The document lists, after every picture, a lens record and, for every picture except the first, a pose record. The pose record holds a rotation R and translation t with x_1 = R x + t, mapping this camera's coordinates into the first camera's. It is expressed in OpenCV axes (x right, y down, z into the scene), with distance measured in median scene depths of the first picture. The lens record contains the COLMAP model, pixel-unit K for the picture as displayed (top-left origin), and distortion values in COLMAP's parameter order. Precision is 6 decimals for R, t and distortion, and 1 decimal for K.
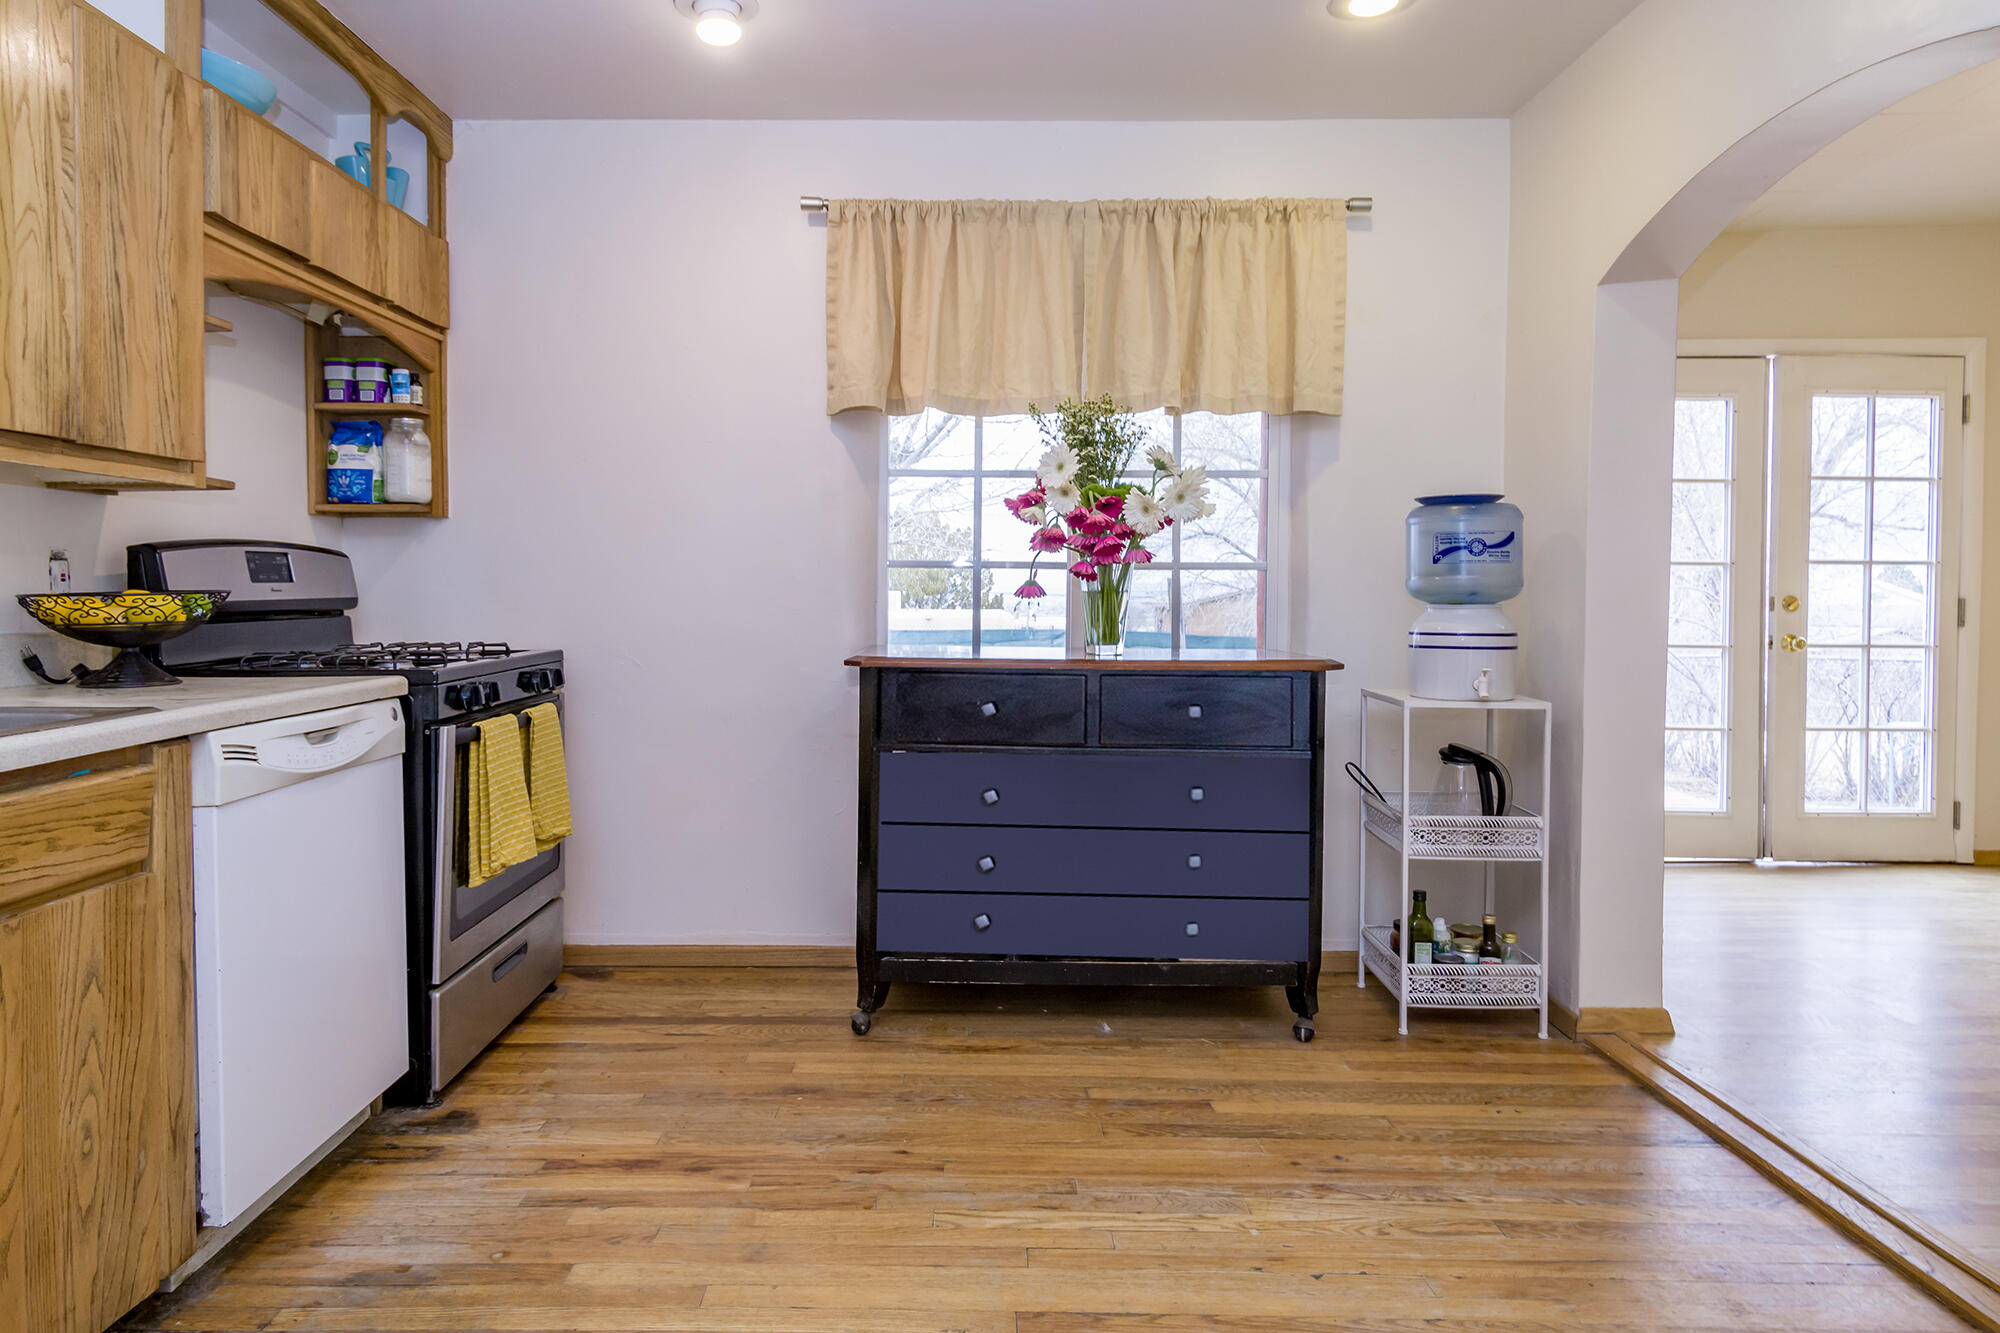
lens RADIAL K [[1221.7, 0, 901.0], [0, 1221.7, 615.1], [0, 0, 1]] dist [0.041304, -0.038635]
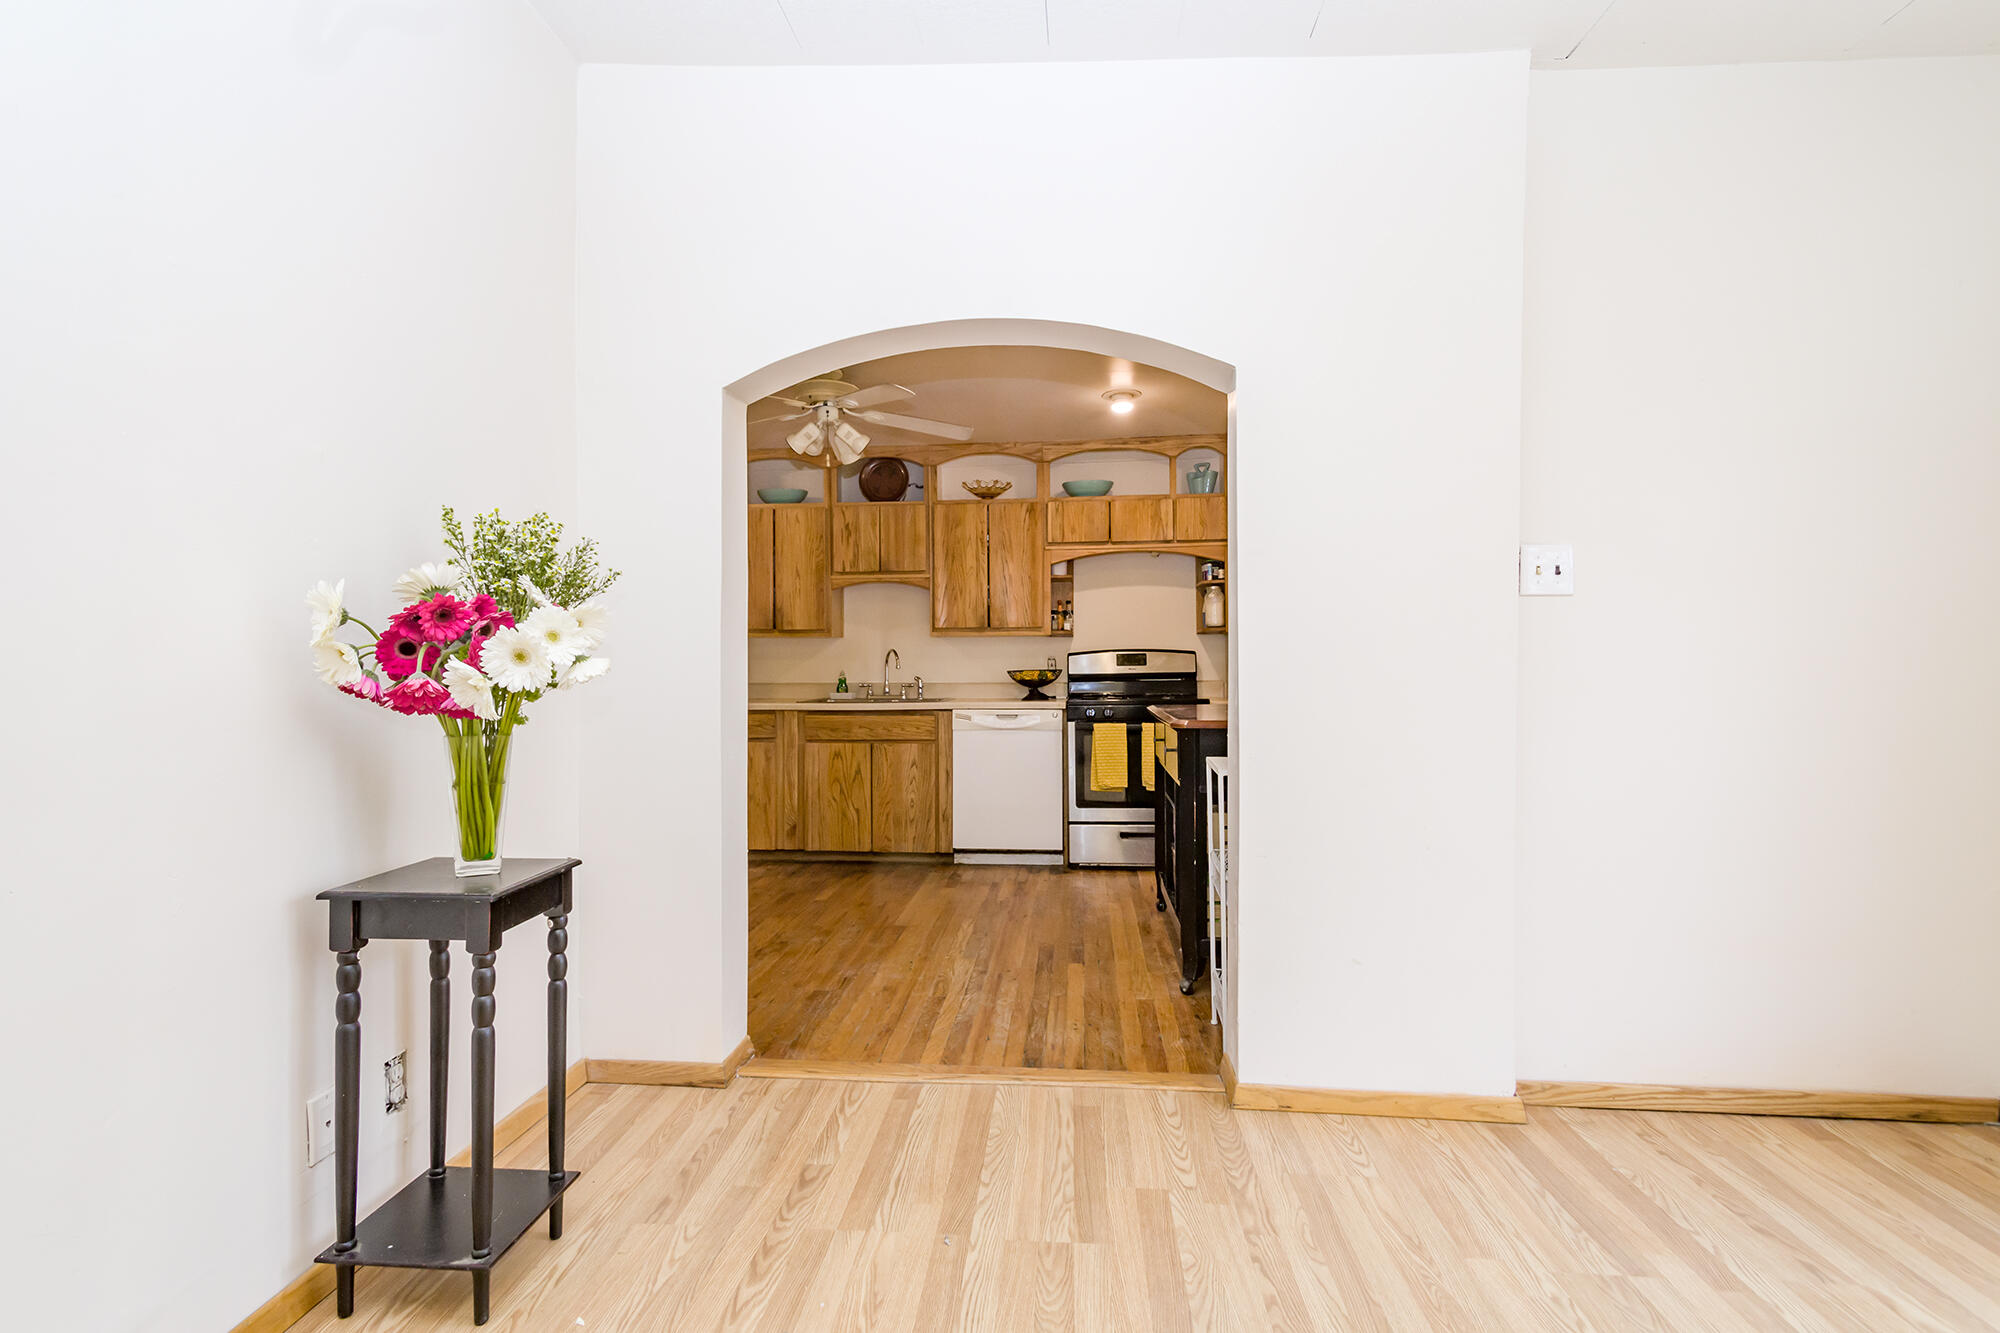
lens RADIAL K [[953.8, 0, 987.7], [0, 953.8, 655.8], [0, 0, 1]] dist [0.016525, -0.011190]
pose [[-0.080663, -0.015066, -0.996628, 1.424333], [-0.015717, 0.999781, -0.013842, -0.015029], [0.996618, 0.014548, -0.080882, 0.855212]]
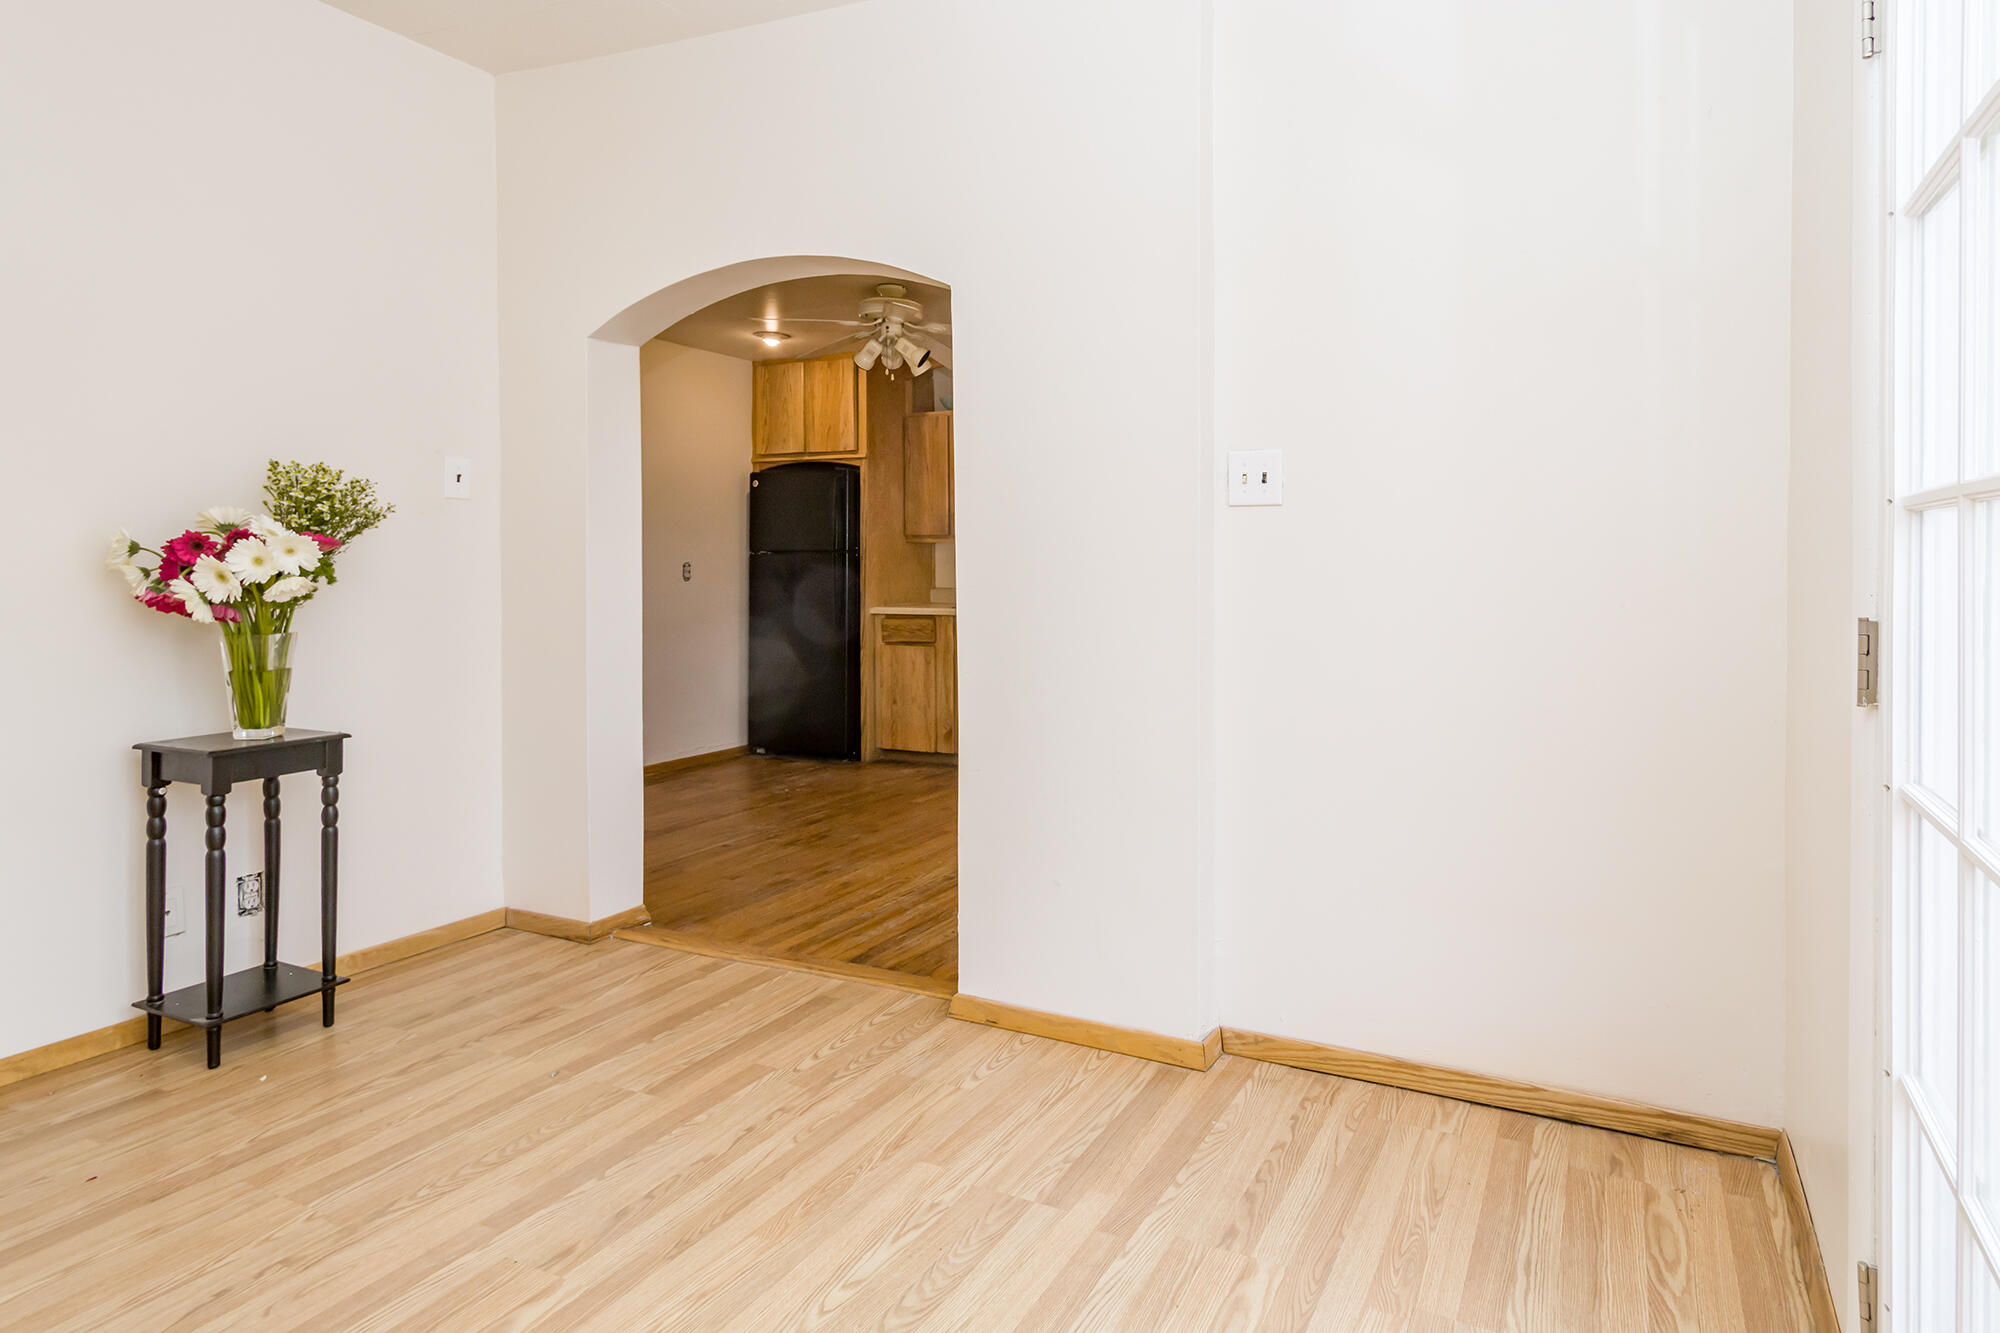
lens RADIAL K [[1059.2, 0, 1136.1], [0, 1059.2, 560.1], [0, 0, 1]] dist [0.004764, -0.007182]
pose [[-0.387242, -0.008921, -0.921935, 1.379515], [-0.017588, 0.999843, -0.002287, -0.040059], [0.921810, 0.015330, -0.387338, 1.474353]]
